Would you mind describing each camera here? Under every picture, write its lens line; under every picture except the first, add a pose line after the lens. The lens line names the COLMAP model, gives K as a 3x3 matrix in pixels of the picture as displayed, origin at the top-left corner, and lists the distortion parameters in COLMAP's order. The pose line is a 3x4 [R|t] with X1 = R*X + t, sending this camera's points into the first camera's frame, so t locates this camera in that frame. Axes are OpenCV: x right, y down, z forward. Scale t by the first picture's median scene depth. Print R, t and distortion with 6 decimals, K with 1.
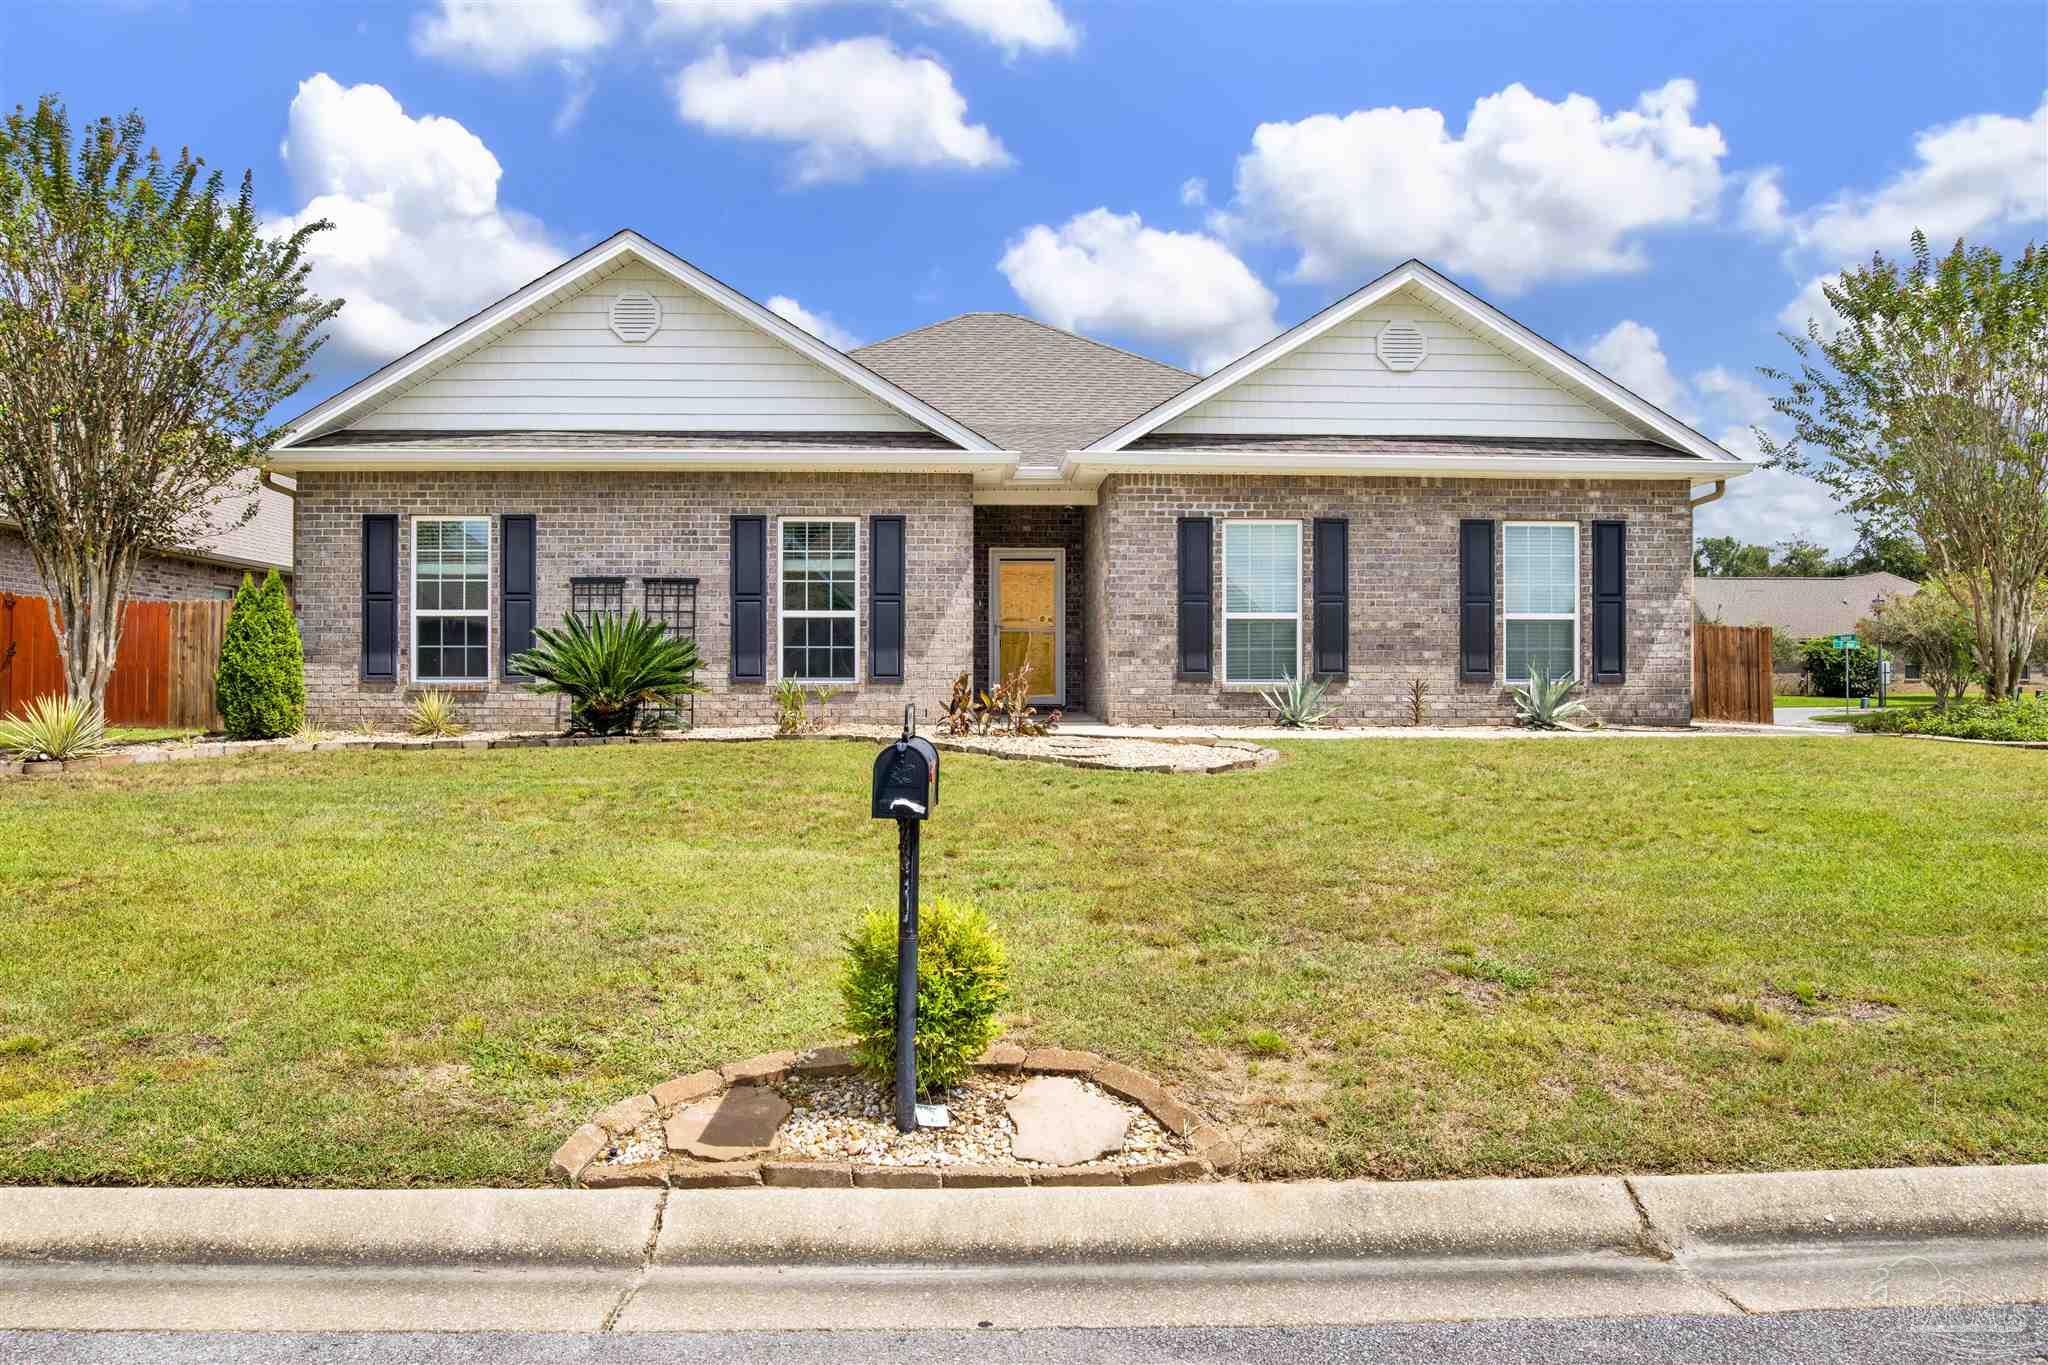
lens RADIAL K [[1391.0, 0, 1021.3], [0, 1391.0, 641.7], [0, 0, 1]] dist [-0.034569, -0.002109]
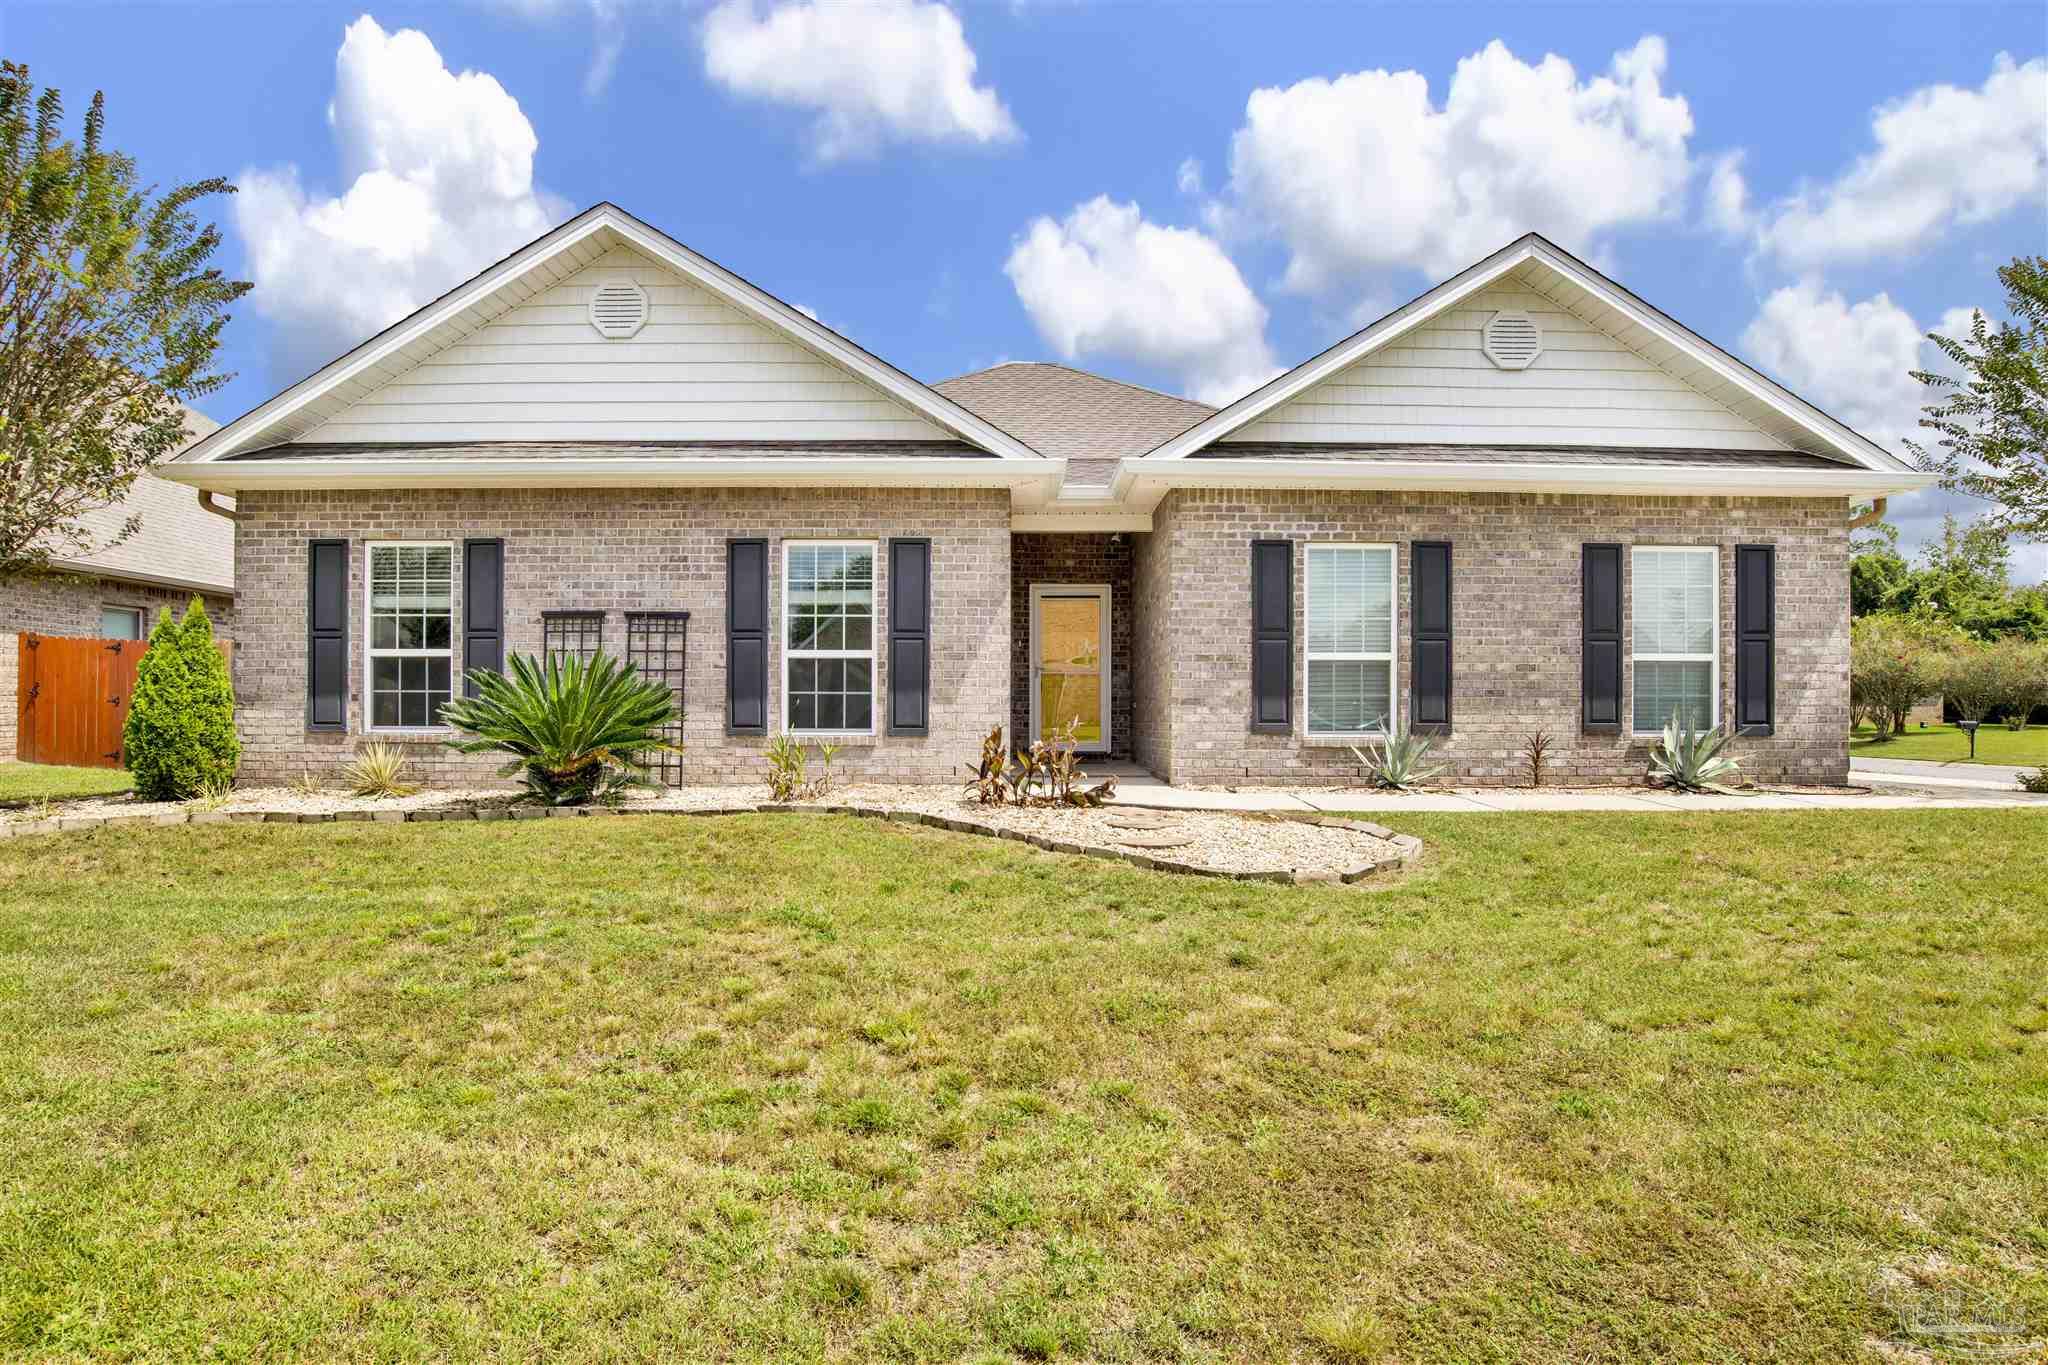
lens RADIAL K [[1056.7, 0, 1031.9], [0, 1056.7, 680.5], [0, 0, 1]] dist [-0.040497, 0.003609]
pose [[0.999748, 0.001013, -0.022429, -0.006921], [-0.000923, 0.999991, 0.004031, -0.006267], [0.022433, -0.004009, 0.999740, 0.356266]]
